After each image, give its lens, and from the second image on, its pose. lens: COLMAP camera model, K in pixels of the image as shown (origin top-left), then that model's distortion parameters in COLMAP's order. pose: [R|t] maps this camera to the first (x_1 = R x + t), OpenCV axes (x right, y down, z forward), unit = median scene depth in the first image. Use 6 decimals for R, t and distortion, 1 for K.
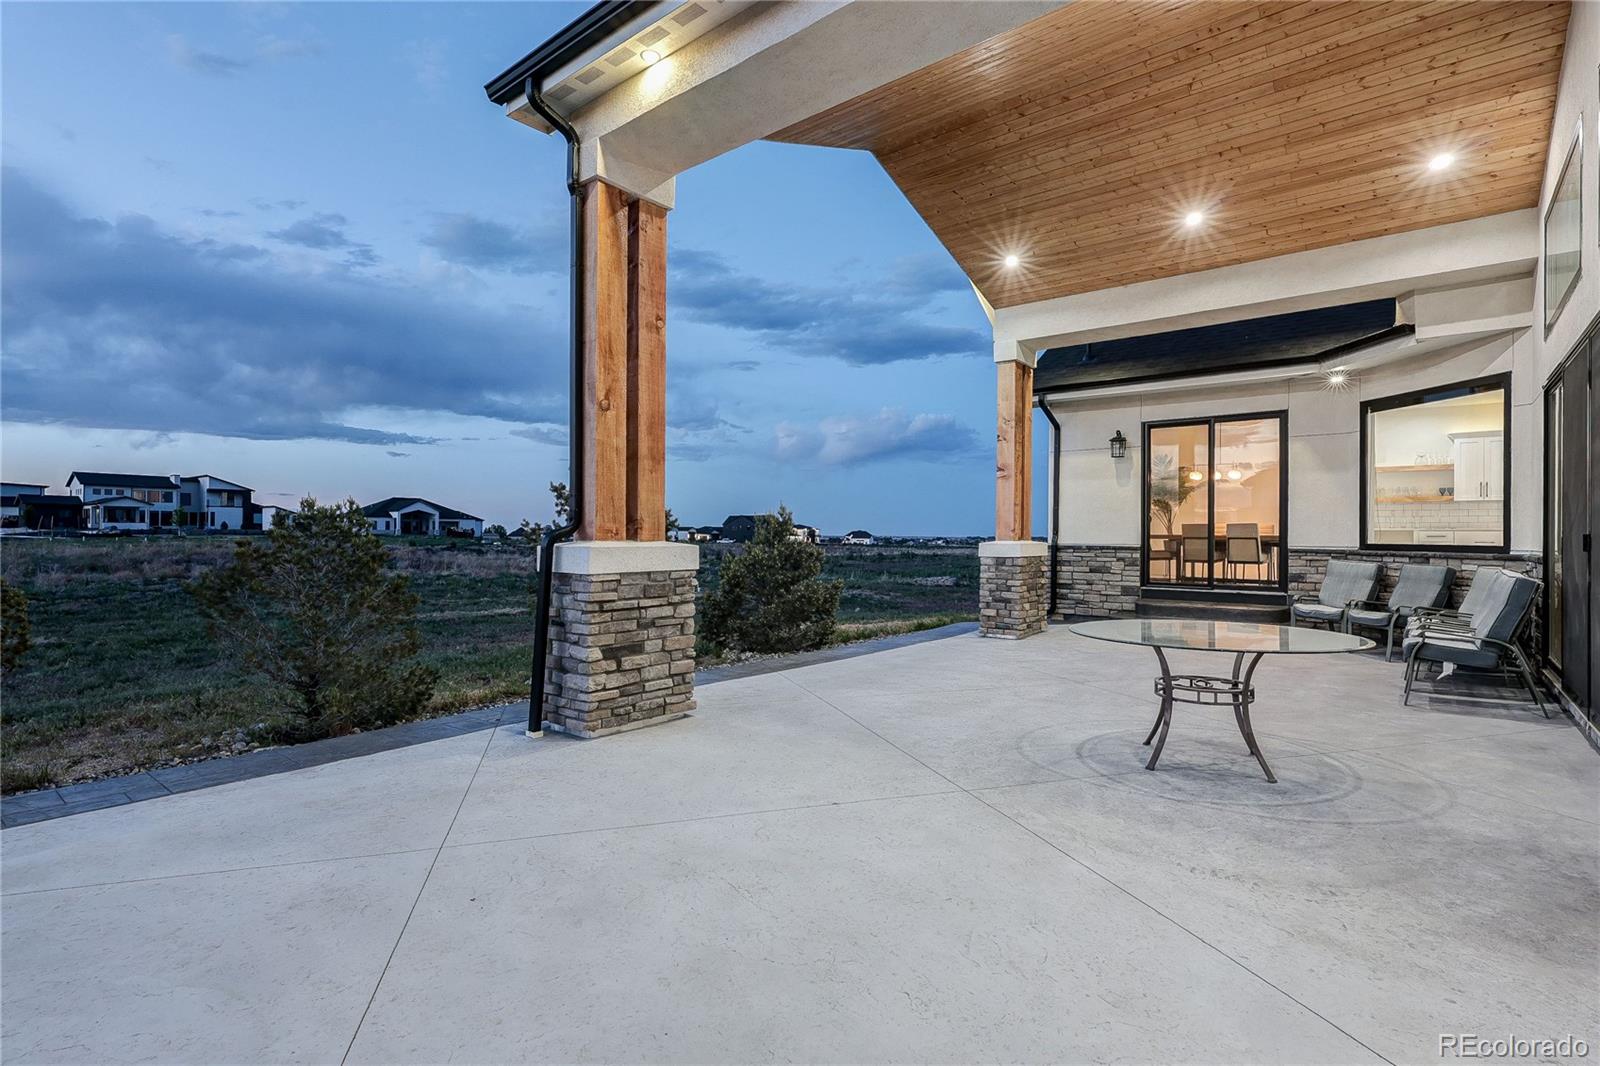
lens RADIAL K [[767.4, 0, 800.0], [0, 767.4, 533.0], [0, 0, 1]] dist [-0.000393, 0.000210]
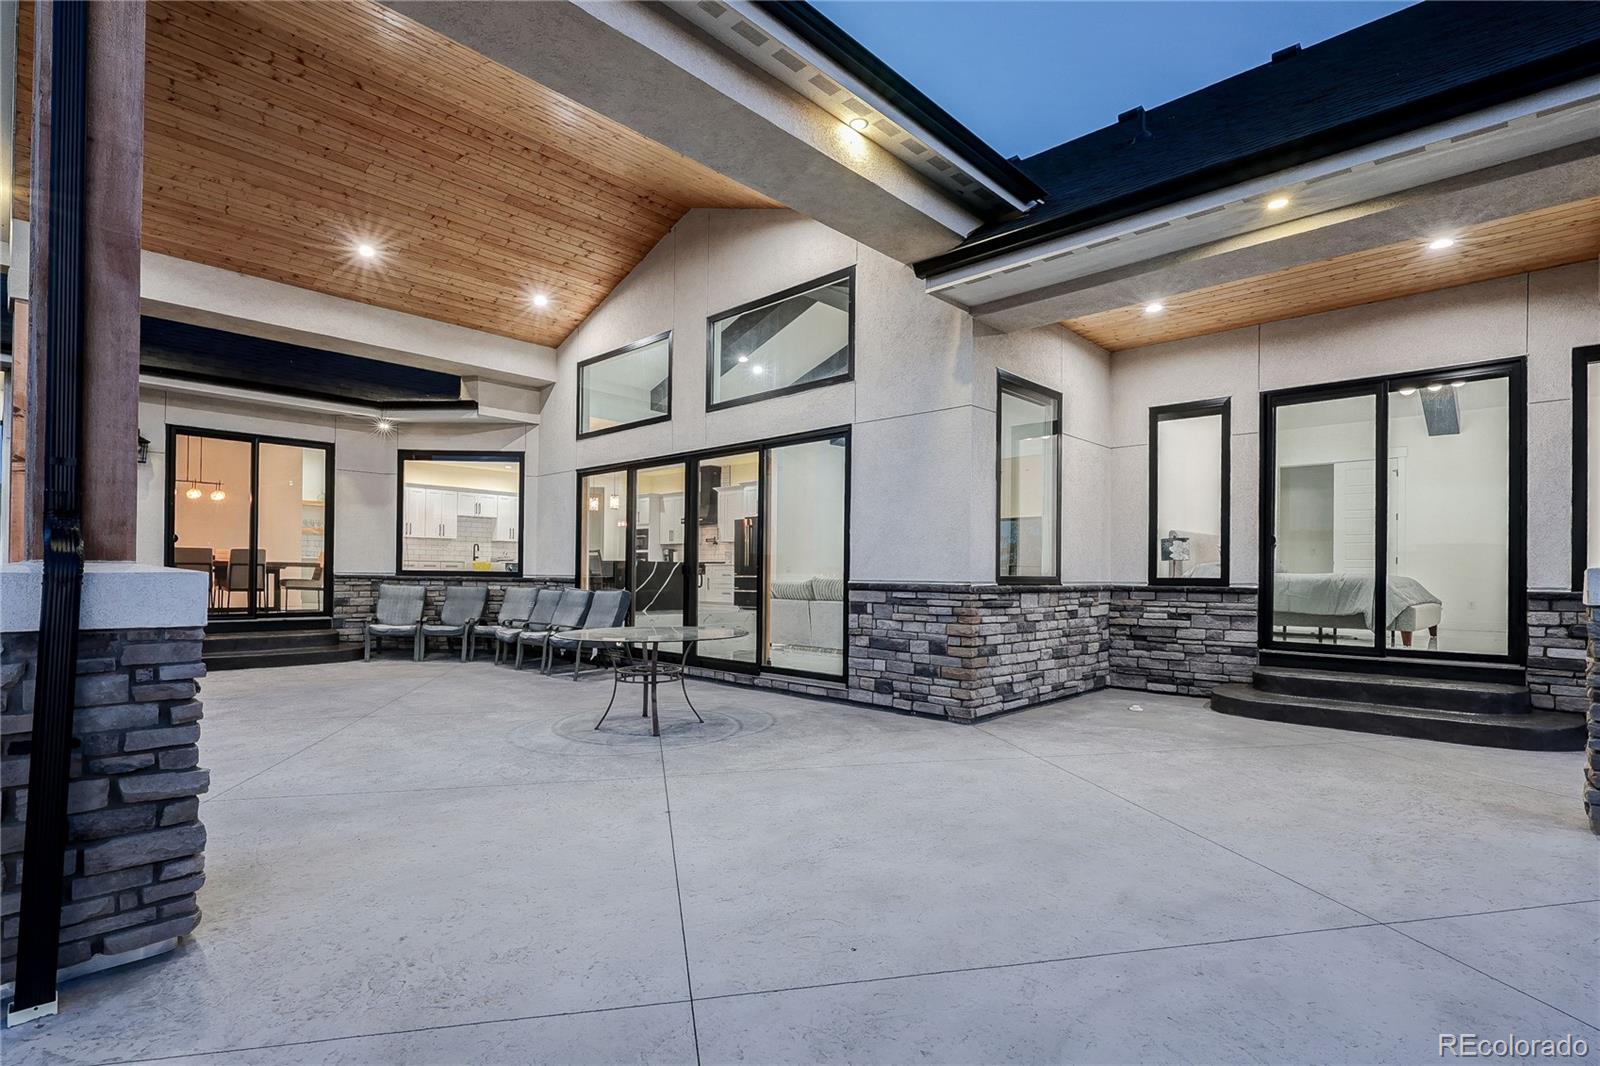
lens RADIAL K [[772.3, 0, 801.2], [0, 772.3, 569.2], [0, 0, 1]] dist [-0.001142, 0.000113]
pose [[0.080652, 0.002056, 0.996740, -0.509089], [-0.012477, 0.999922, -0.001053, 0.007765], [-0.996664, -0.012351, 0.080672, 0.371696]]
